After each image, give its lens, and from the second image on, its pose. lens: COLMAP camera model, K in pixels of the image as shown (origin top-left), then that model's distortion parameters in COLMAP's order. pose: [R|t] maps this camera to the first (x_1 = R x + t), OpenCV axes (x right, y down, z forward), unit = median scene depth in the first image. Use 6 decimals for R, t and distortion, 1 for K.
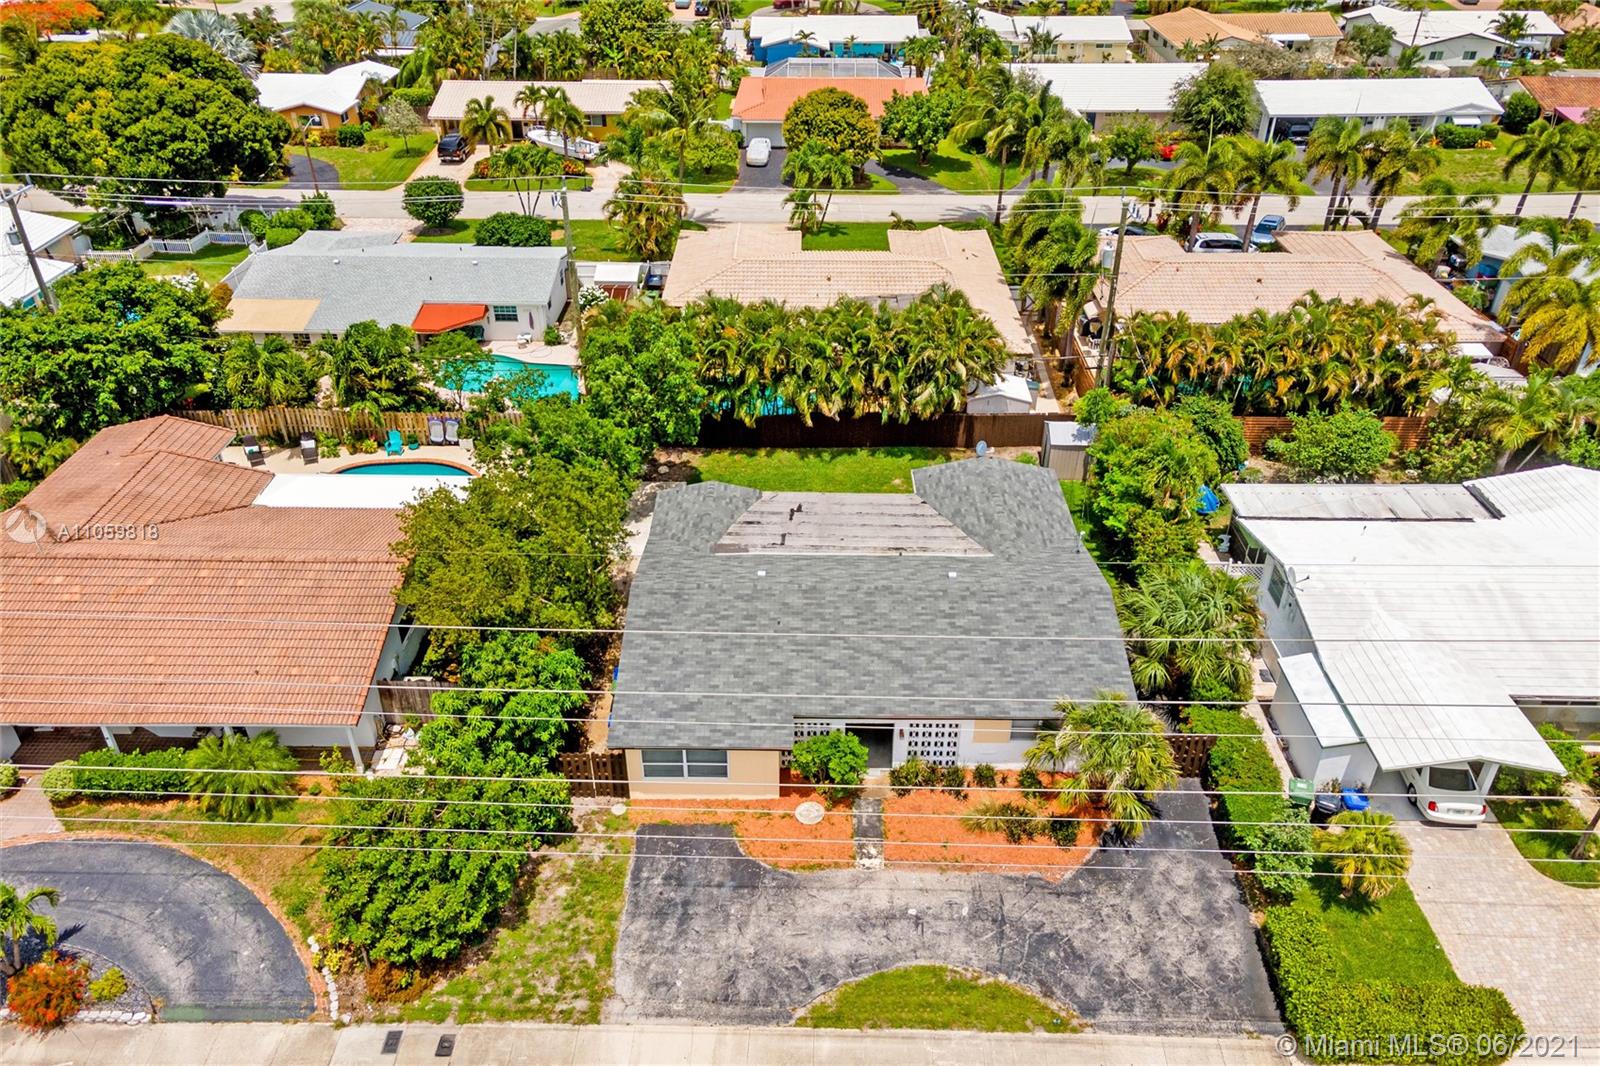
lens RADIAL K [[1174.8, 0, 800.0], [0, 1174.8, 533.0], [0, 0, 1]] dist [0.032958, -0.001704]
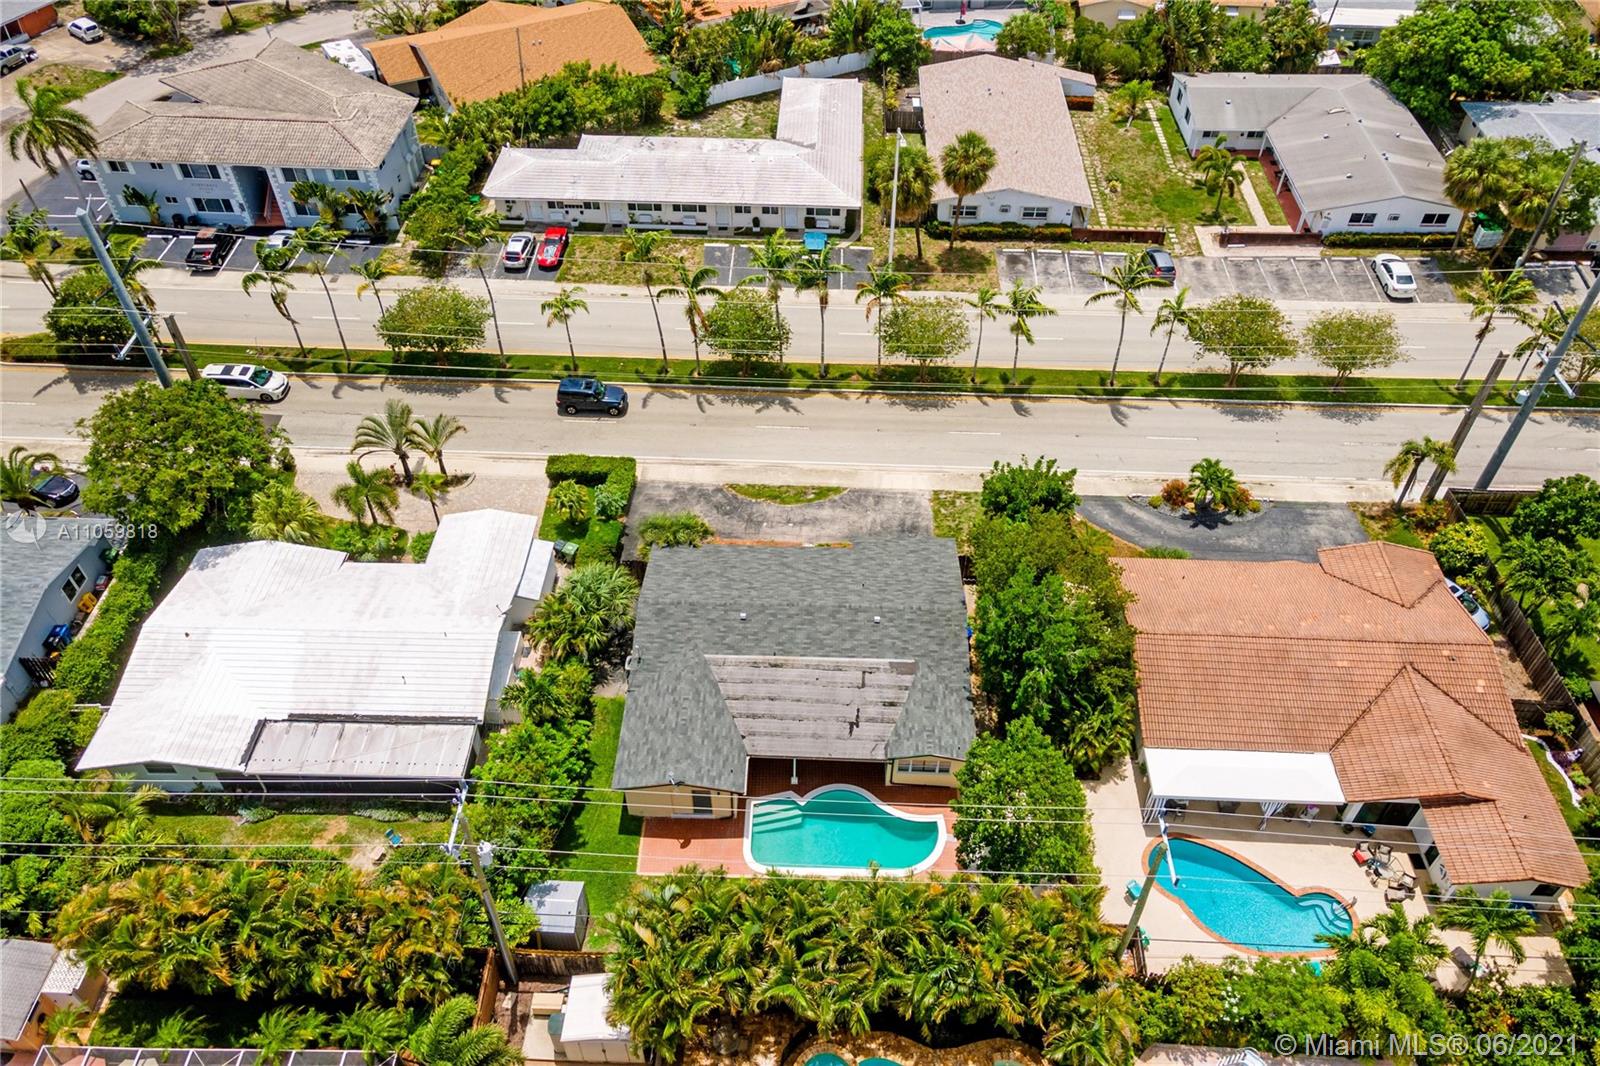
lens RADIAL K [[1174.8, 0, 800.0], [0, 1174.8, 533.0], [0, 0, 1]] dist [0.032958, -0.001704]
pose [[-0.999810, -0.017582, 0.008399, 0.044099], [0.004436, 0.214351, 0.976747, -1.202784], [-0.018973, 0.976598, -0.214233, 1.055916]]
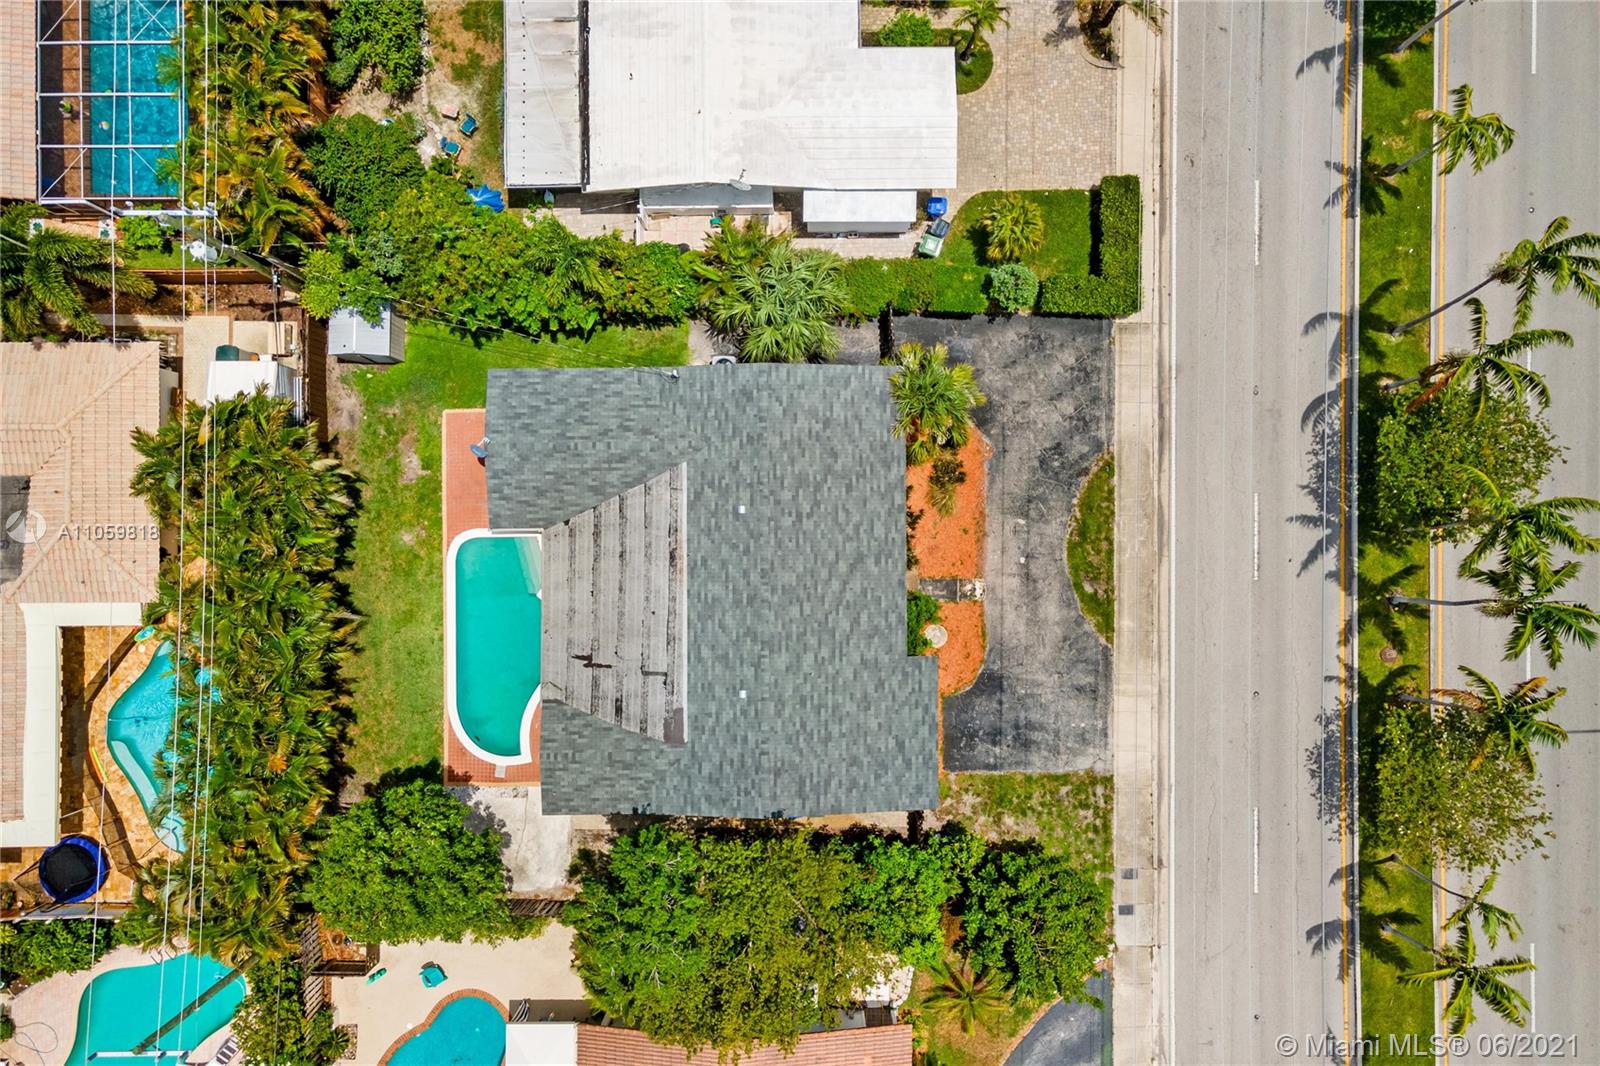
lens RADIAL K [[1174.8, 0, 800.0], [0, 1174.8, 533.0], [0, 0, 1]] dist [0.032958, -0.001704]
pose [[-0.016061, -0.999832, 0.008787, 0.086726], [0.548574, -0.001464, 0.836101, -0.701580], [-0.835948, 0.018249, 0.548505, 0.341843]]
